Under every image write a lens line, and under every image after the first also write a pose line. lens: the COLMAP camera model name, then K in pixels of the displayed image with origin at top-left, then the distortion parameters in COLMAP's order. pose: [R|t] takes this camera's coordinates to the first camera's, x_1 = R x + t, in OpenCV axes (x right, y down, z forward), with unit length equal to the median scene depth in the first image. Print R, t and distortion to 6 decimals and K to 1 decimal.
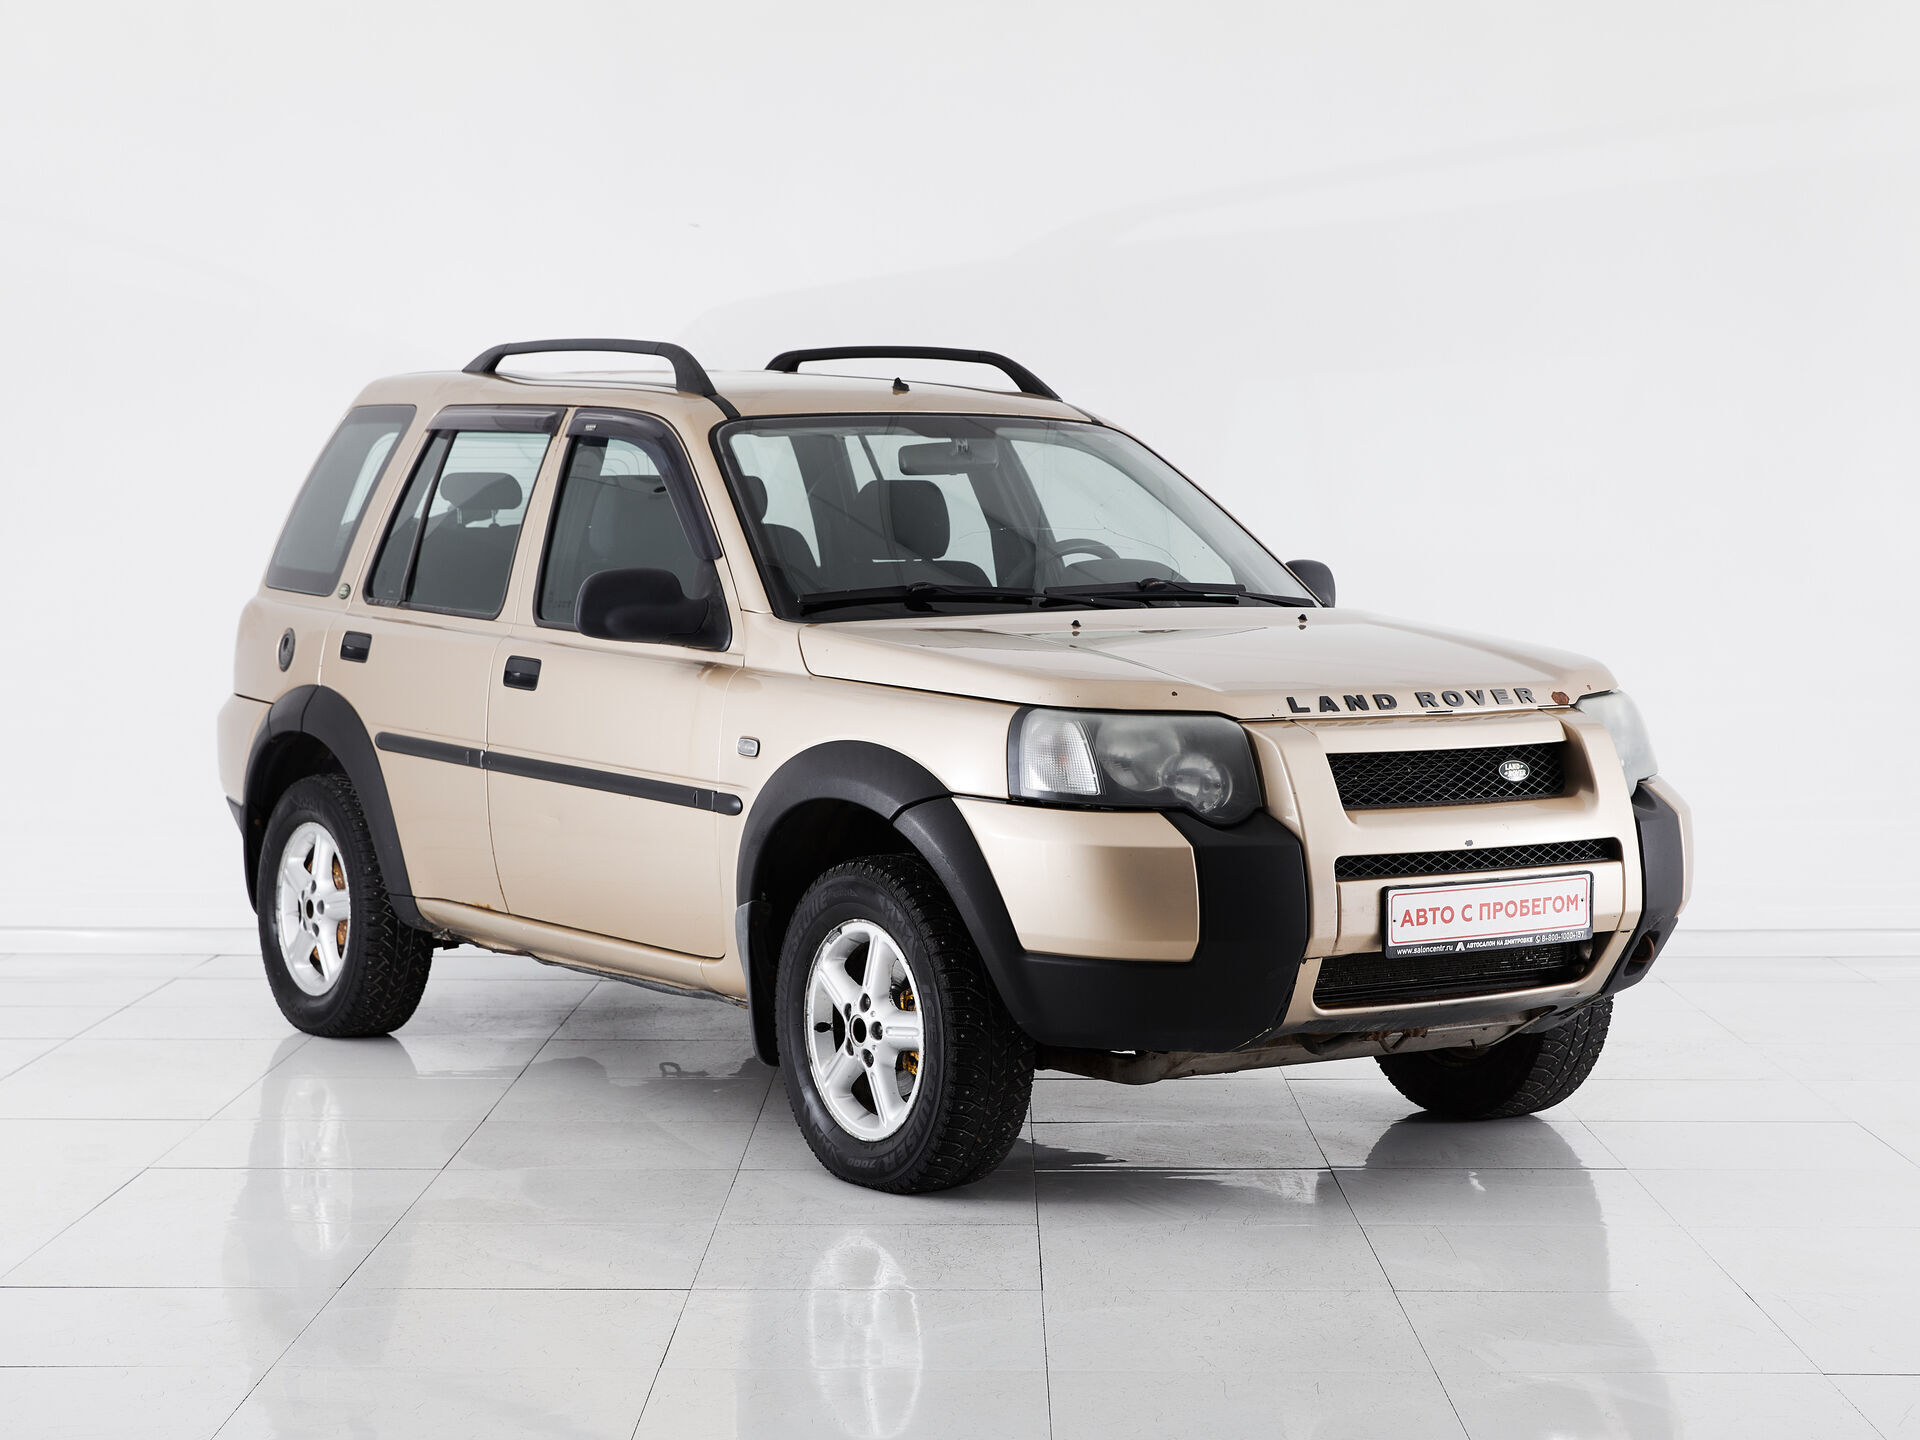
lens RADIAL K [[3285.7, 0, 989.2], [0, 3285.7, 721.3], [0, 0, 1]] dist [0.196177, 0.070433]
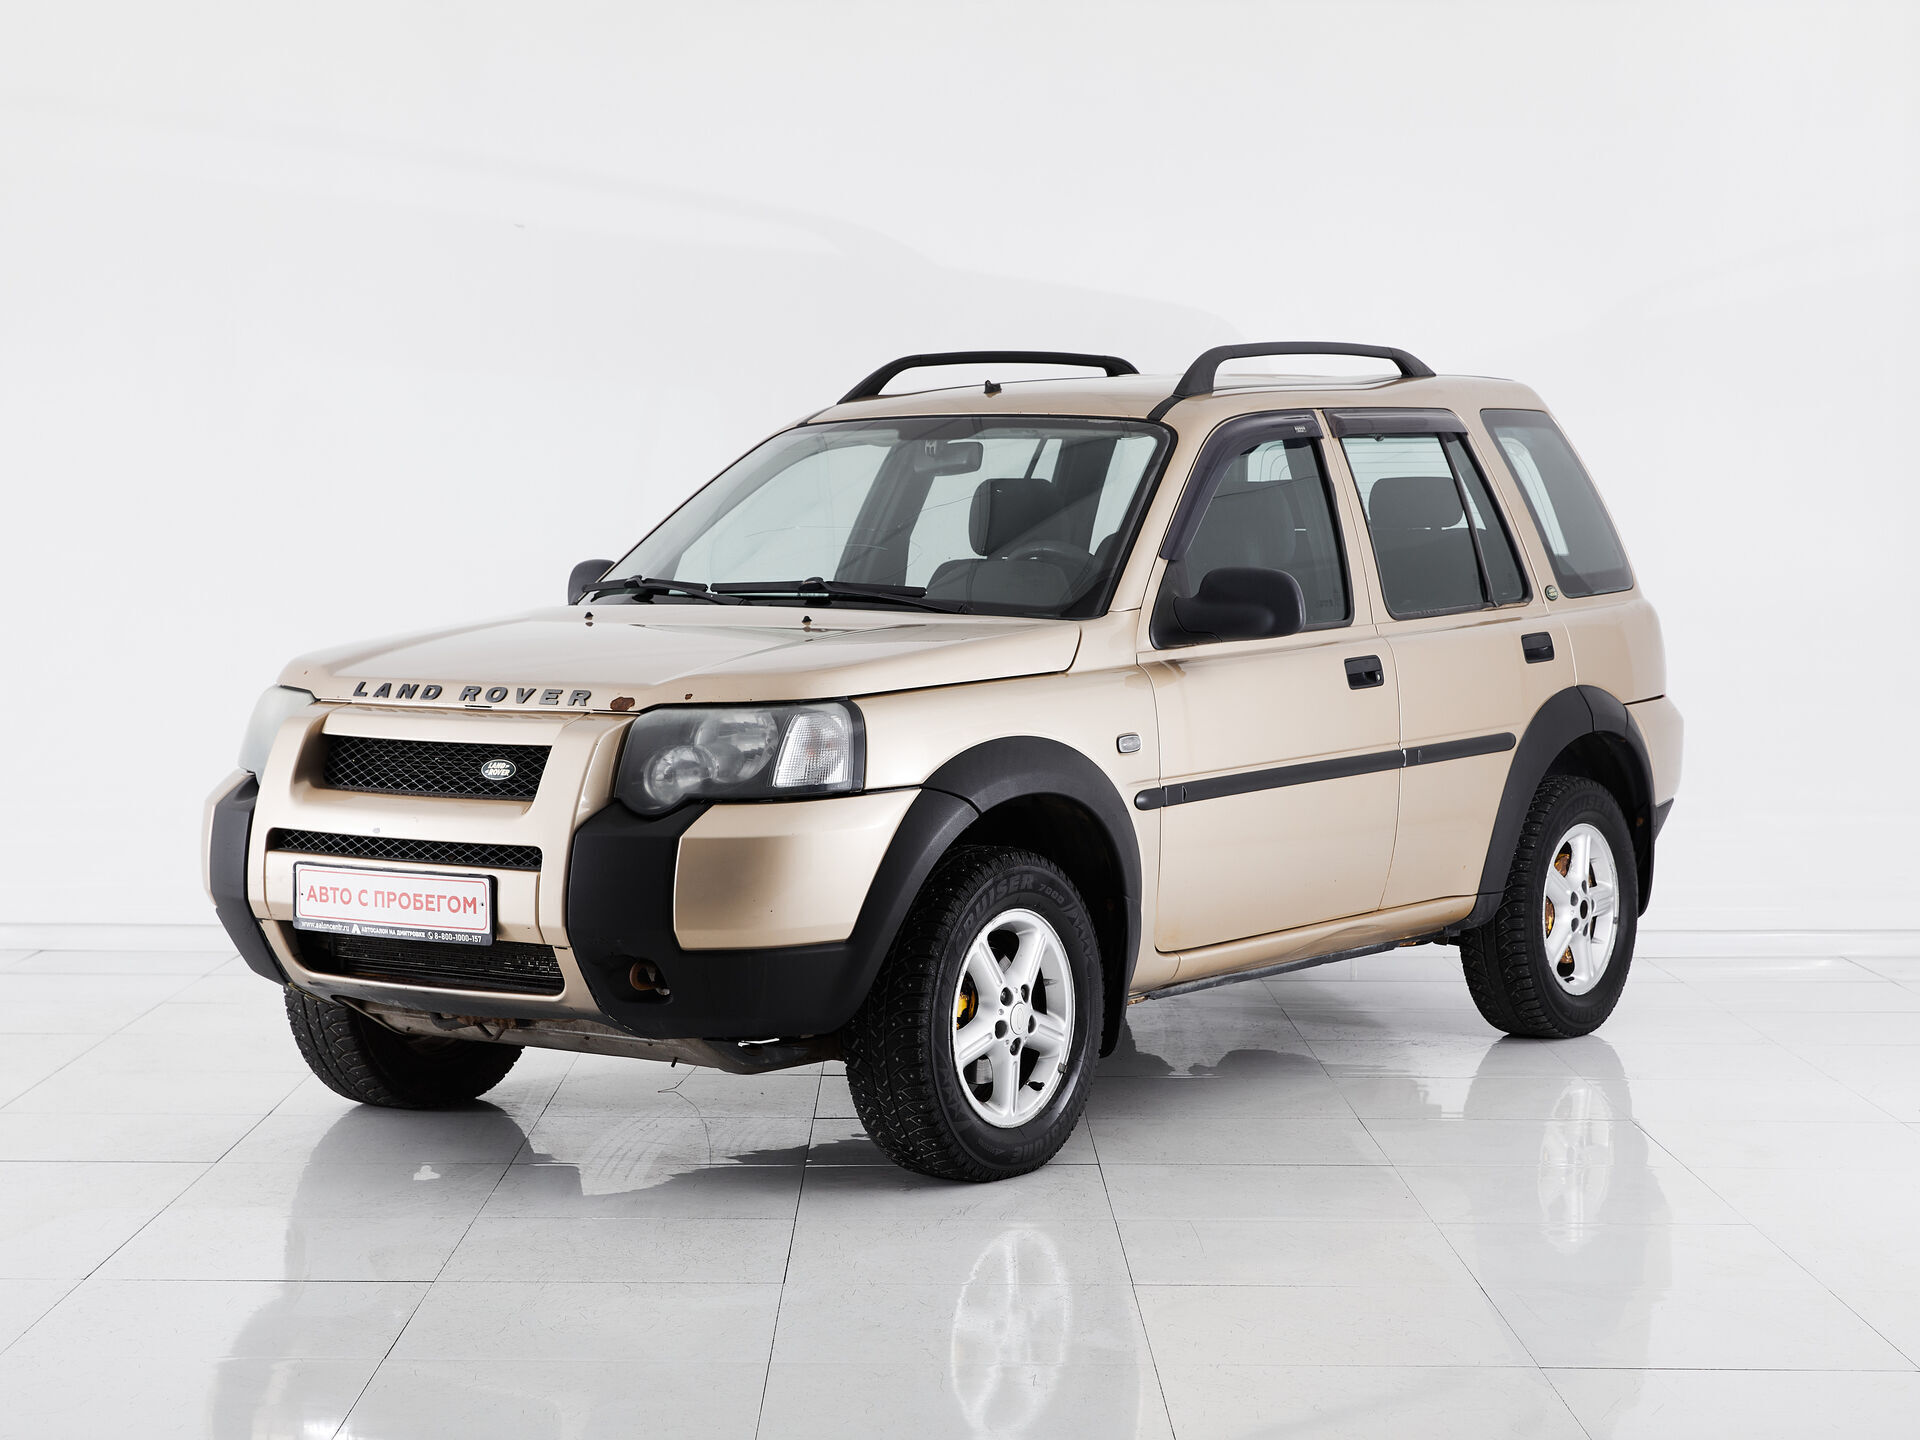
lens RADIAL K [[3285.7, 0, 989.2], [0, 3285.7, 721.3], [0, 0, 1]] dist [0.196177, 0.070433]
pose [[0.372859, 0.055607, -0.926220, 1.156622], [-0.058755, 0.997614, 0.036241, -0.045184], [0.926026, 0.040907, 0.375237, 0.780527]]
